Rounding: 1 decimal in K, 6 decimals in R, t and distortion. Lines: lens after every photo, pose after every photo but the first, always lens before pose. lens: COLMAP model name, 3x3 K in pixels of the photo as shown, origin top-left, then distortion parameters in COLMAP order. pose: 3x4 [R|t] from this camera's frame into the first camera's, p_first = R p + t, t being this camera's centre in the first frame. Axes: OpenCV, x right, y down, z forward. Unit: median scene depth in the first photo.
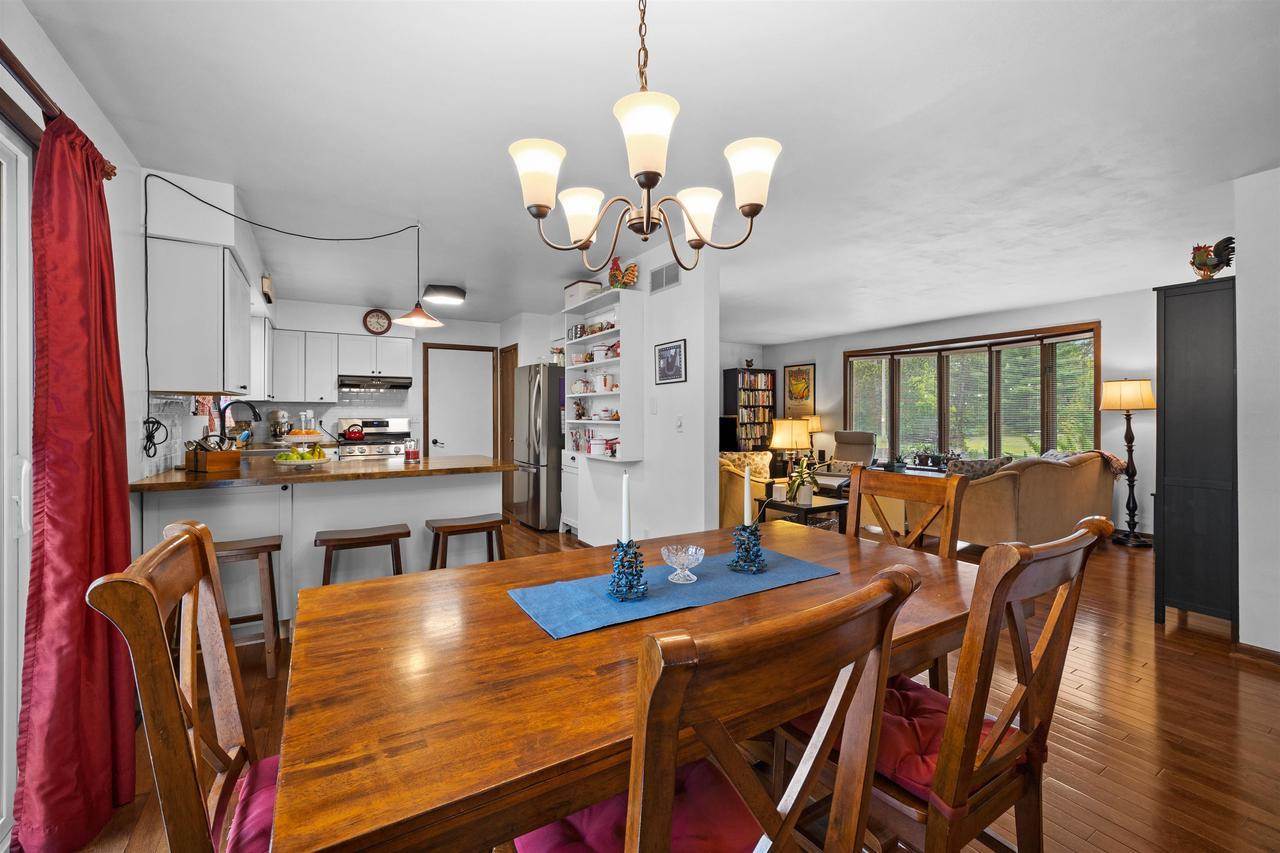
lens RADIAL K [[513.3, 0, 635.6], [0, 513.3, 414.0], [0, 0, 1]] dist [-0.001450, 0.000015]
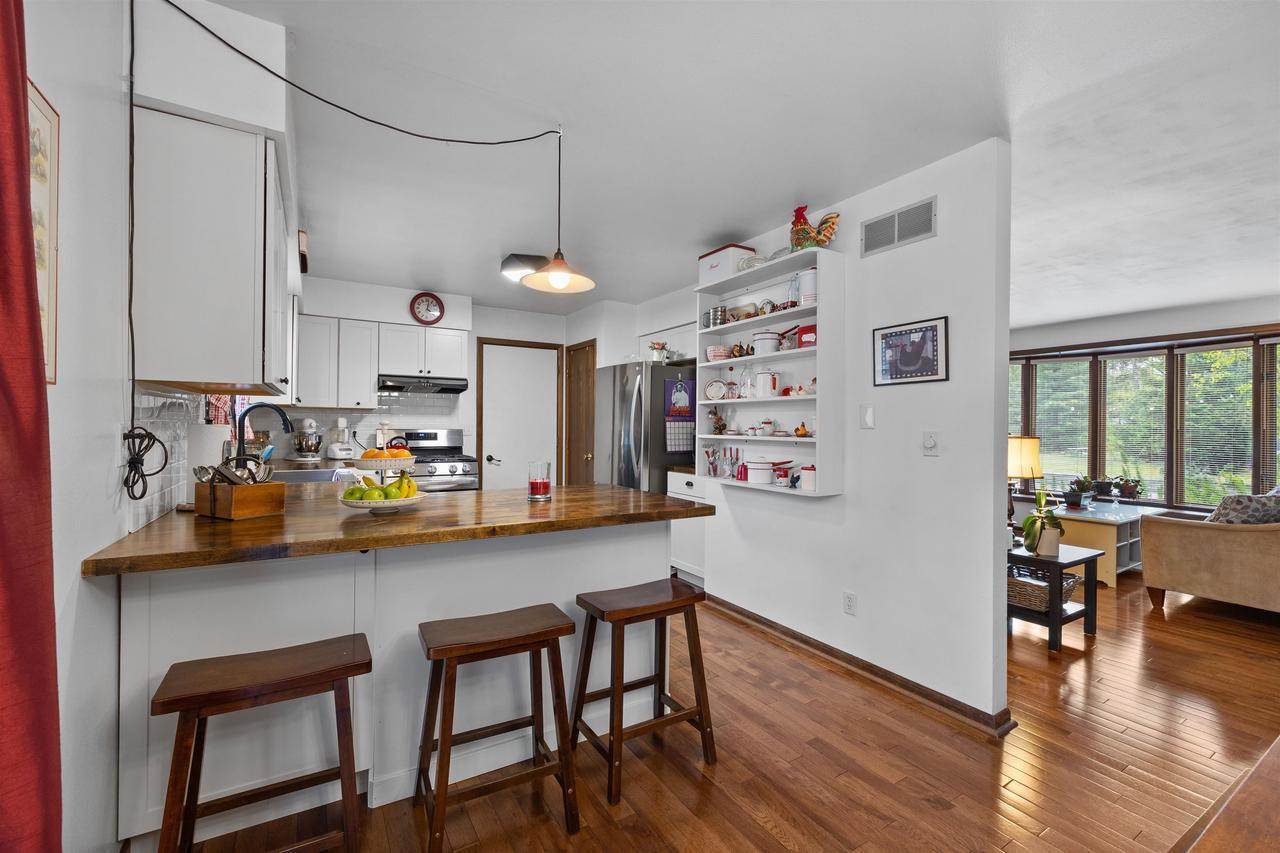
lens RADIAL K [[513.3, 0, 632.6], [0, 513.3, 427.6], [0, 0, 1]] dist [-0.001450, 0.000015]
pose [[0.999940, 0.009881, 0.004823, -0.241220], [-0.009896, 0.999946, 0.003266, -0.000107], [-0.004791, -0.003314, 0.999983, 0.259289]]
